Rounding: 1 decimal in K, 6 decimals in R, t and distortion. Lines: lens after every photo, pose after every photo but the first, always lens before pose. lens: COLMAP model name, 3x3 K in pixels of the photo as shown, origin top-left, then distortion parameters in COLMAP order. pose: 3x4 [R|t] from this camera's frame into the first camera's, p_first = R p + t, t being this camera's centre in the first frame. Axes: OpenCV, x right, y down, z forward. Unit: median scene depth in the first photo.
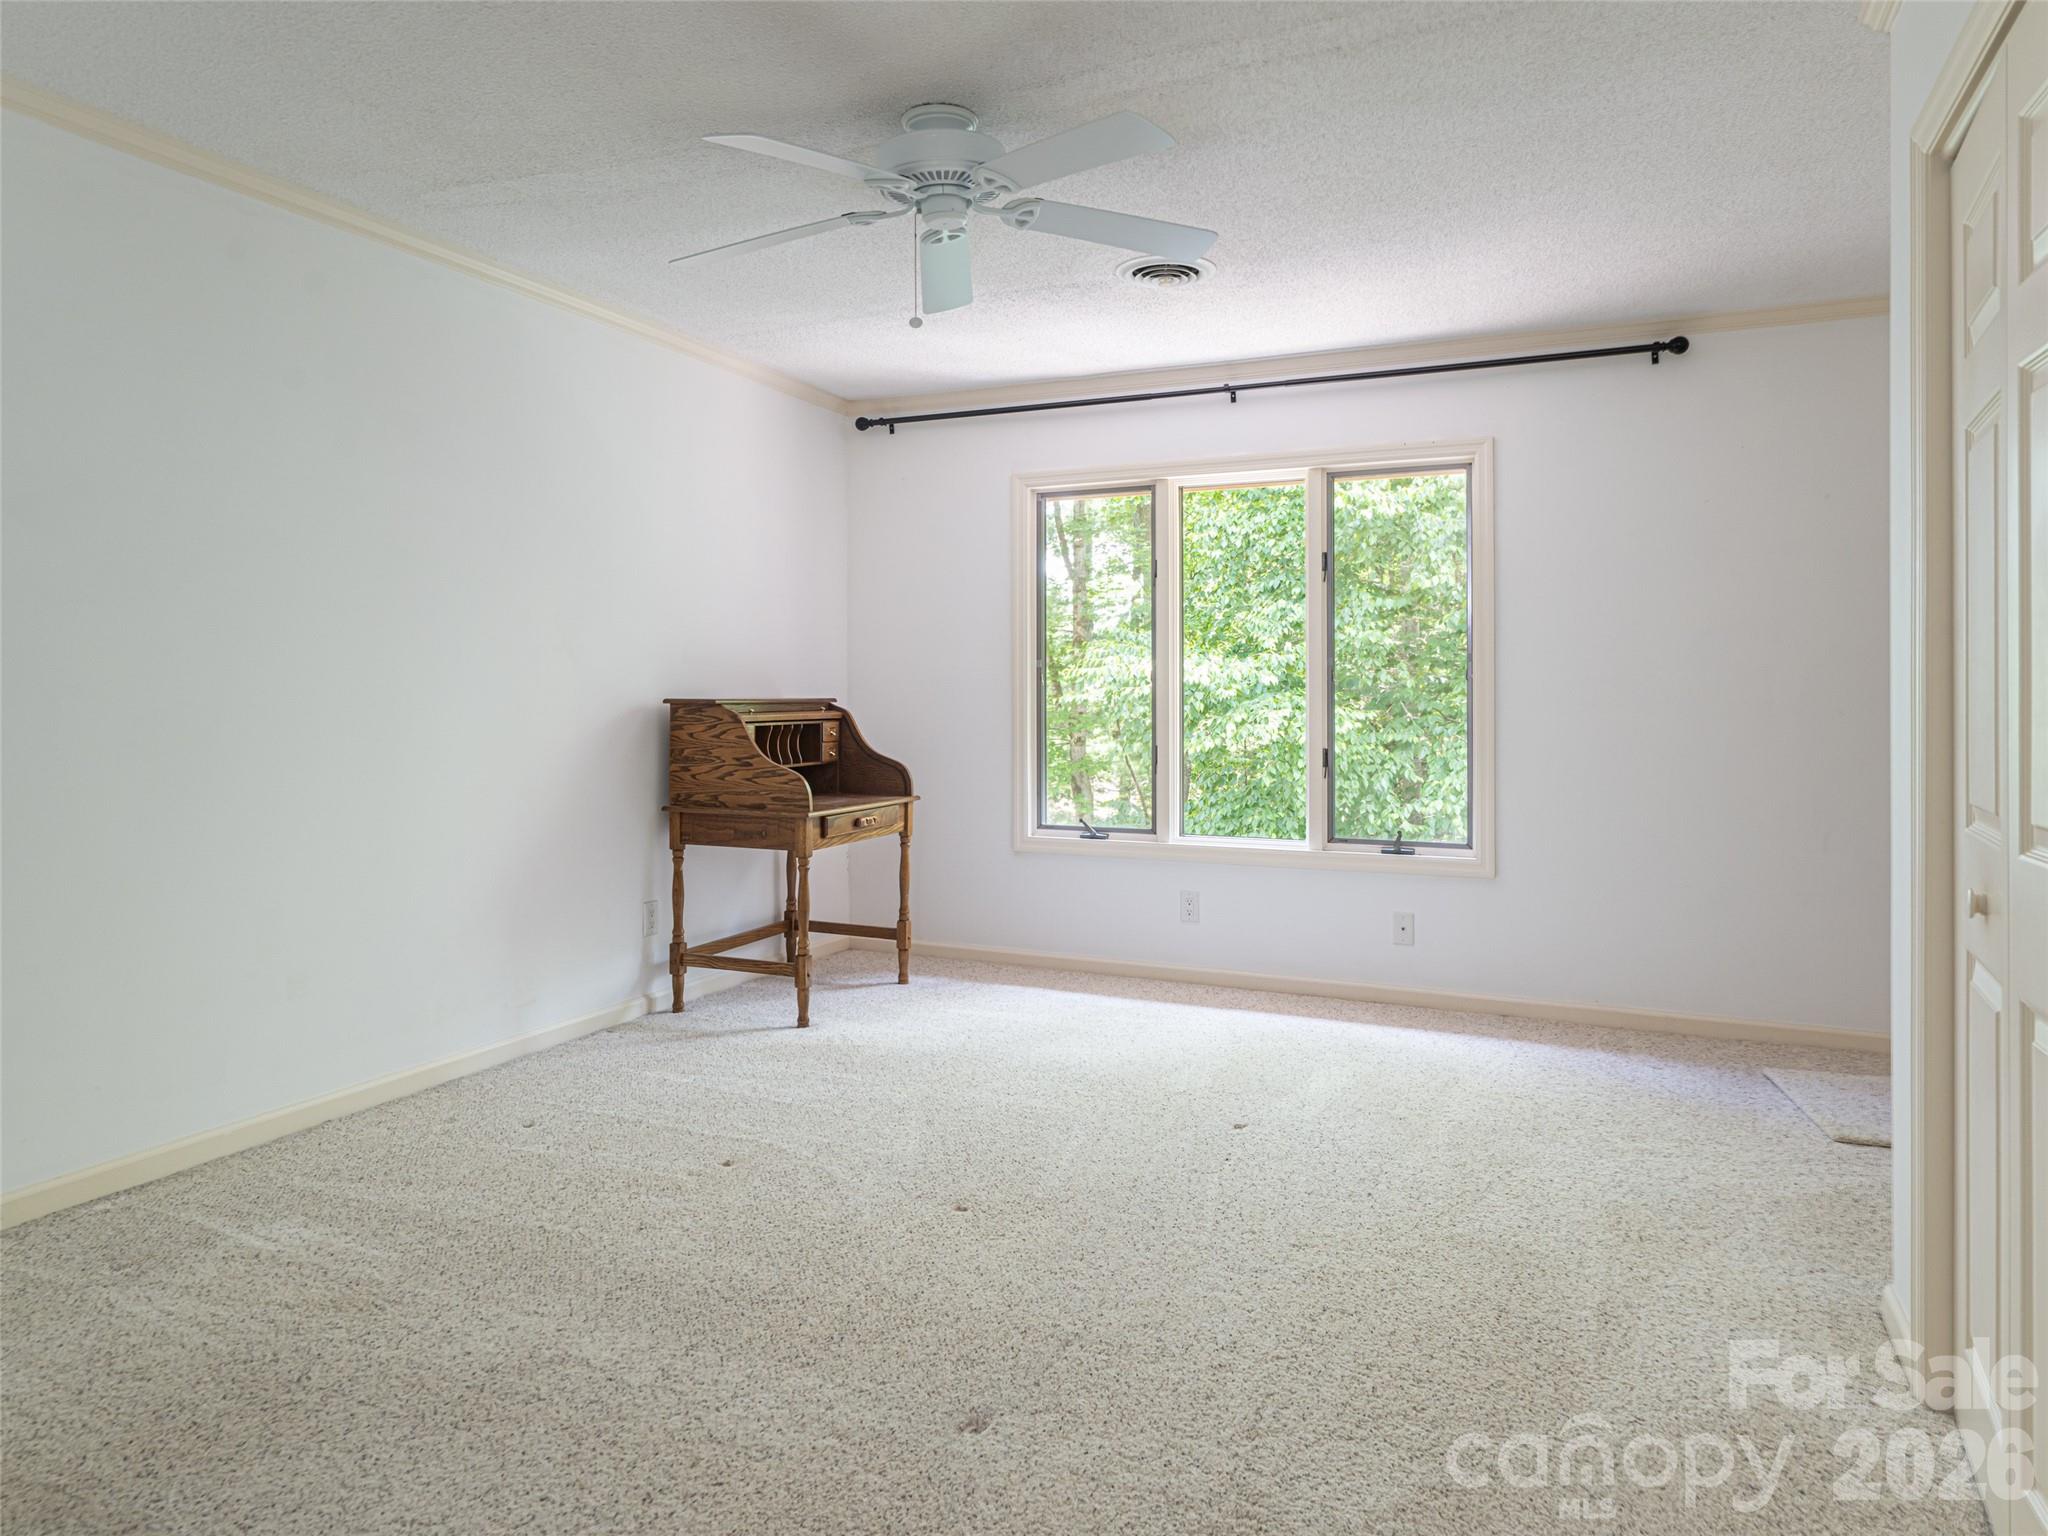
lens RADIAL K [[1317.5, 0, 1023.0], [0, 1317.5, 692.3], [0, 0, 1]] dist [-0.005205, -0.001128]
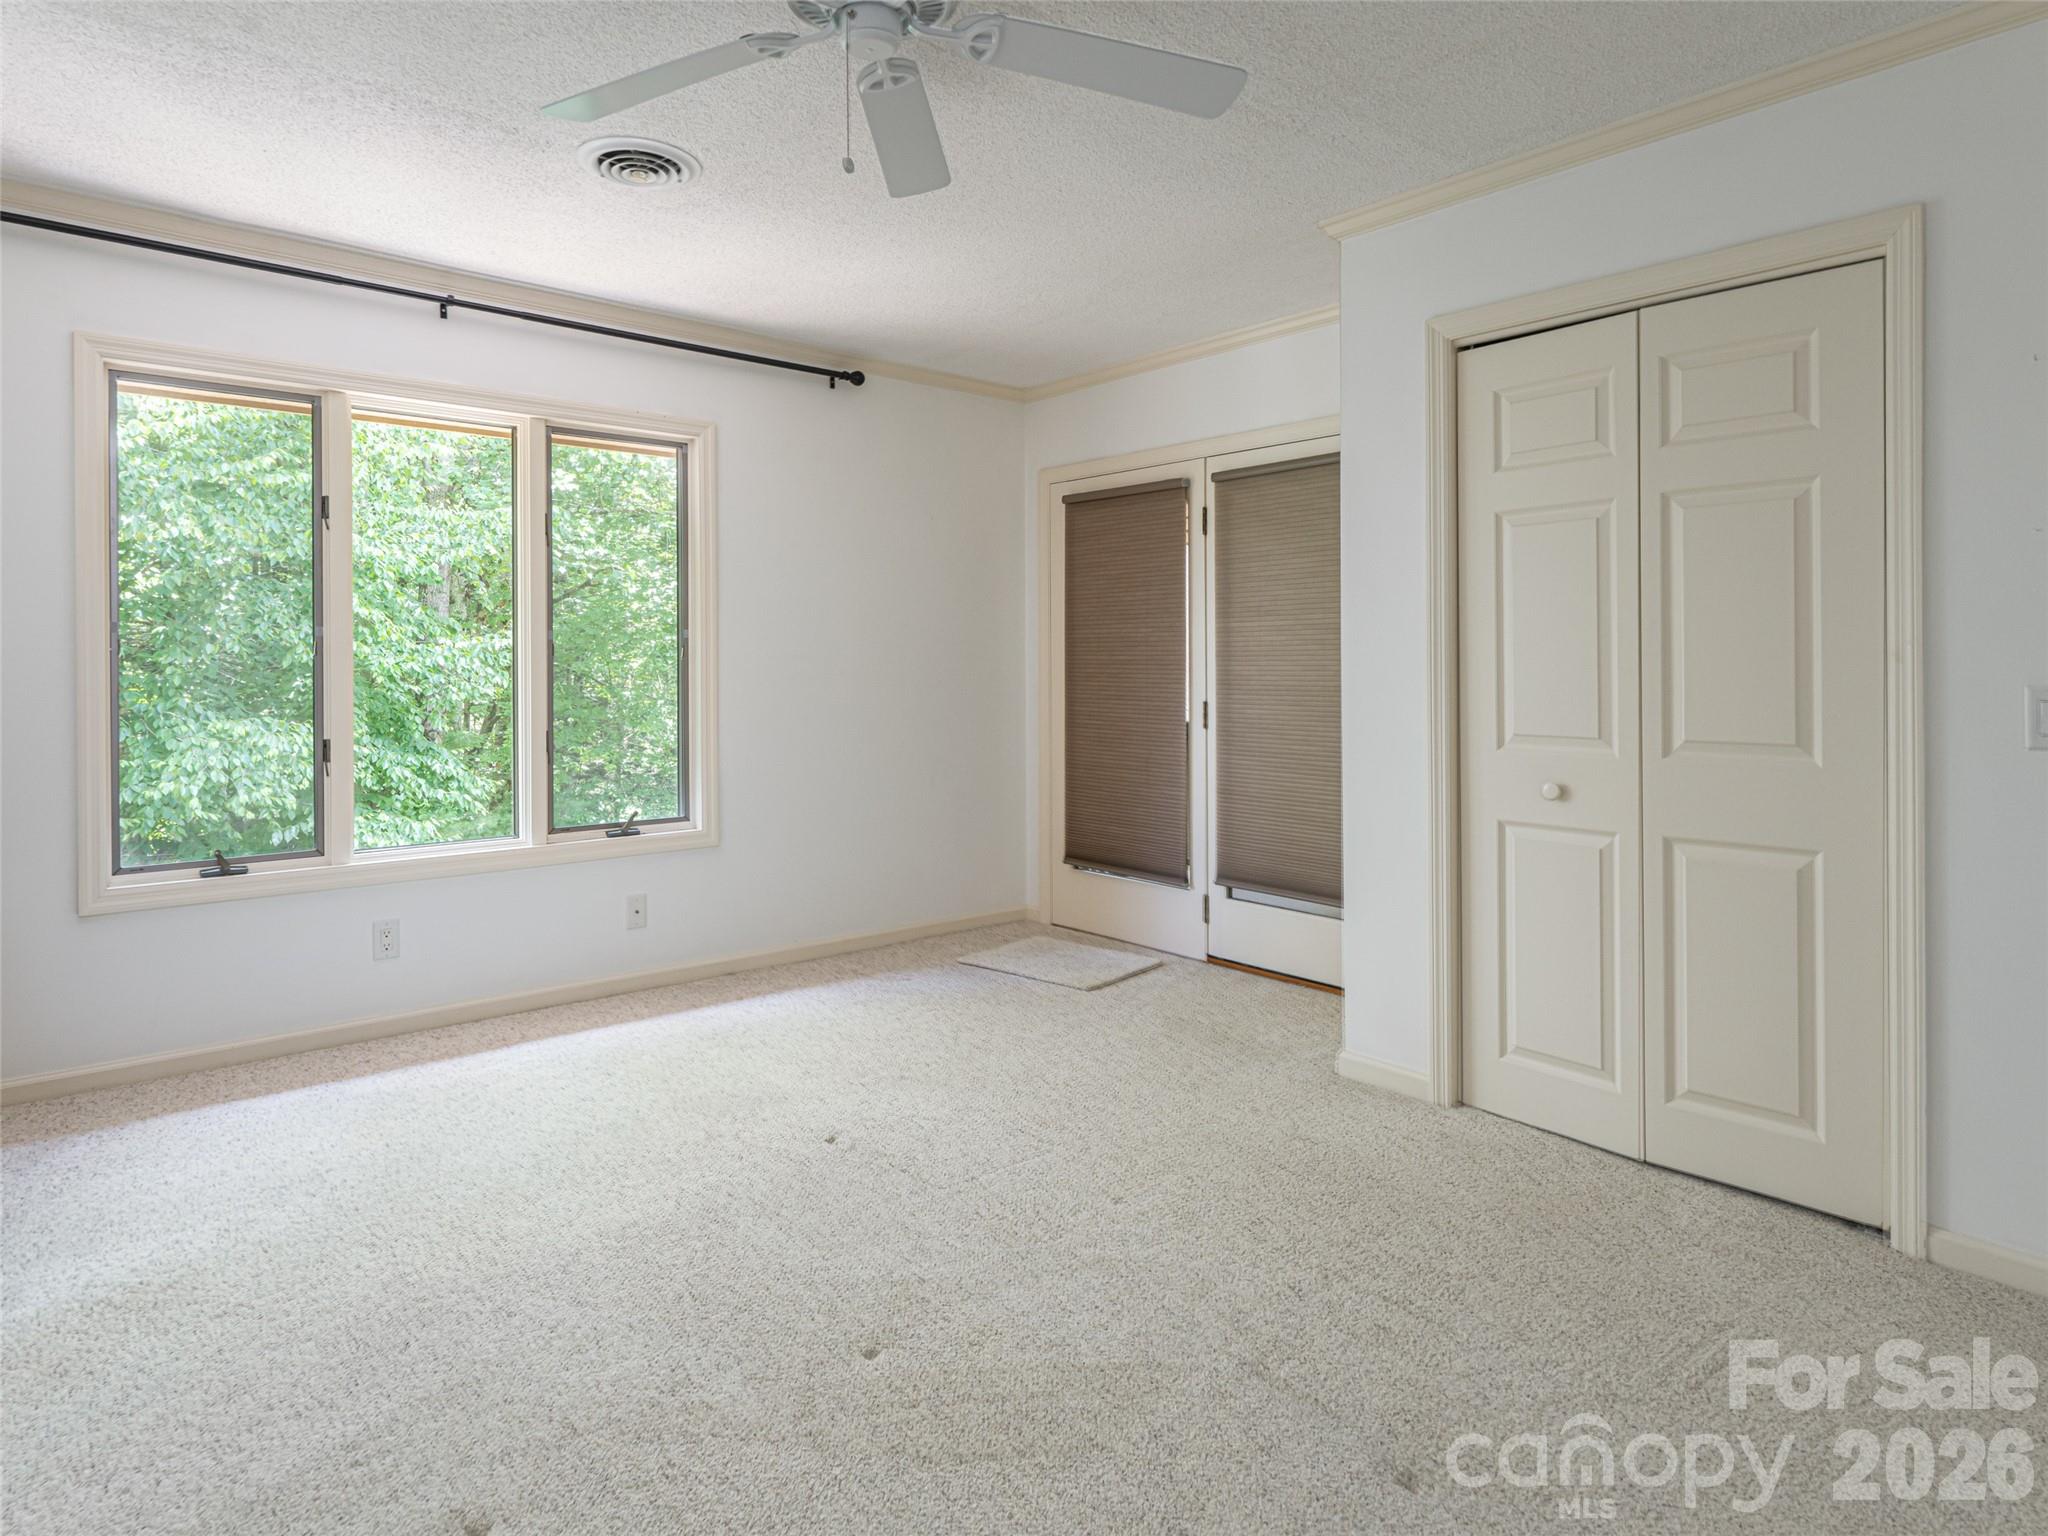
lens RADIAL K [[1165.3, 0, 1023.2], [0, 1165.3, 675.8], [0, 0, 1]] dist [0.004059, 0.001413]
pose [[0.417406, -0.013261, 0.908623, -0.362107], [-0.002113, 0.999877, 0.015563, -0.008243], [-0.908718, -0.008416, 0.417327, 0.370058]]
